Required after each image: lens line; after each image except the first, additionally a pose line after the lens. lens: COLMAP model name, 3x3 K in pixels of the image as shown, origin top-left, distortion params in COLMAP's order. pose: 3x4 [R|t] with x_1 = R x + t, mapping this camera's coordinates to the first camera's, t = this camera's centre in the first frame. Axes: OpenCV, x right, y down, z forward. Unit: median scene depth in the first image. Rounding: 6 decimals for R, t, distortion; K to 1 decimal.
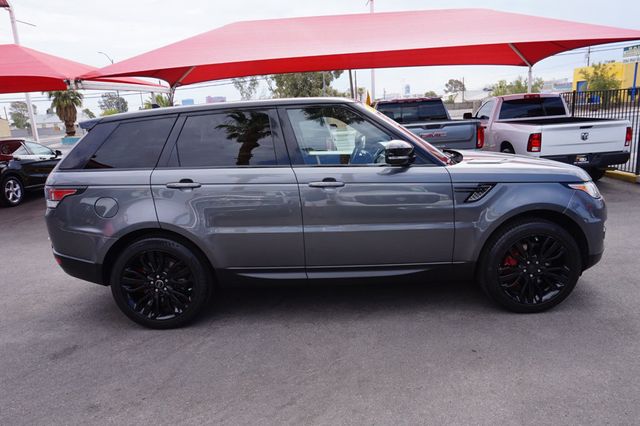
lens RADIAL K [[437.9, 0, 321.1], [0, 437.9, 212.8], [0, 0, 1]] dist [-0.054716, 0.049463]
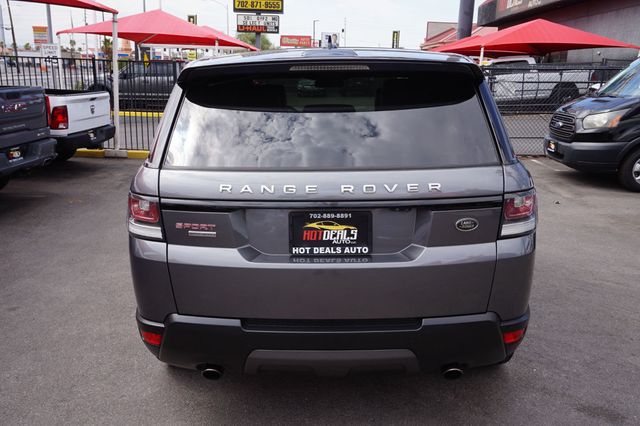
lens RADIAL K [[546.5, 0, 320.4], [0, 546.5, 214.9], [0, 0, 1]] dist [-0.001772, -0.000100]
pose [[0.012247, -0.184054, 0.982840, -1.236764], [0.189968, 0.965441, 0.178429, -0.182403], [-0.981714, 0.184523, 0.046788, 1.200079]]
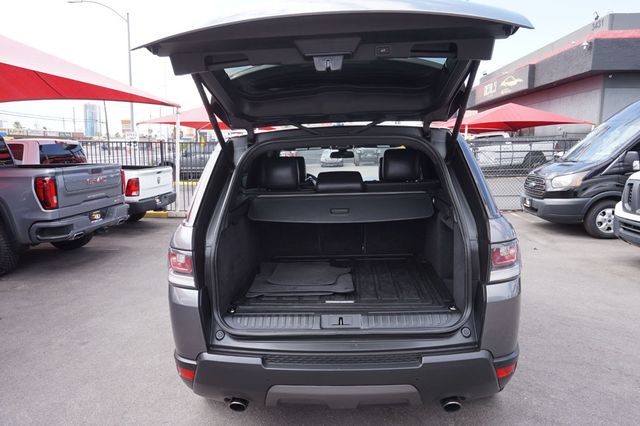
lens RADIAL K [[437.9, 0, 321.1], [0, 437.9, 212.8], [0, 0, 1]] dist [-0.054716, 0.049463]
pose [[0.055417, -0.076305, 0.995543, -1.192334], [0.209909, 0.975683, 0.063098, -0.177148], [-0.976149, 0.205476, 0.070086, 1.187302]]
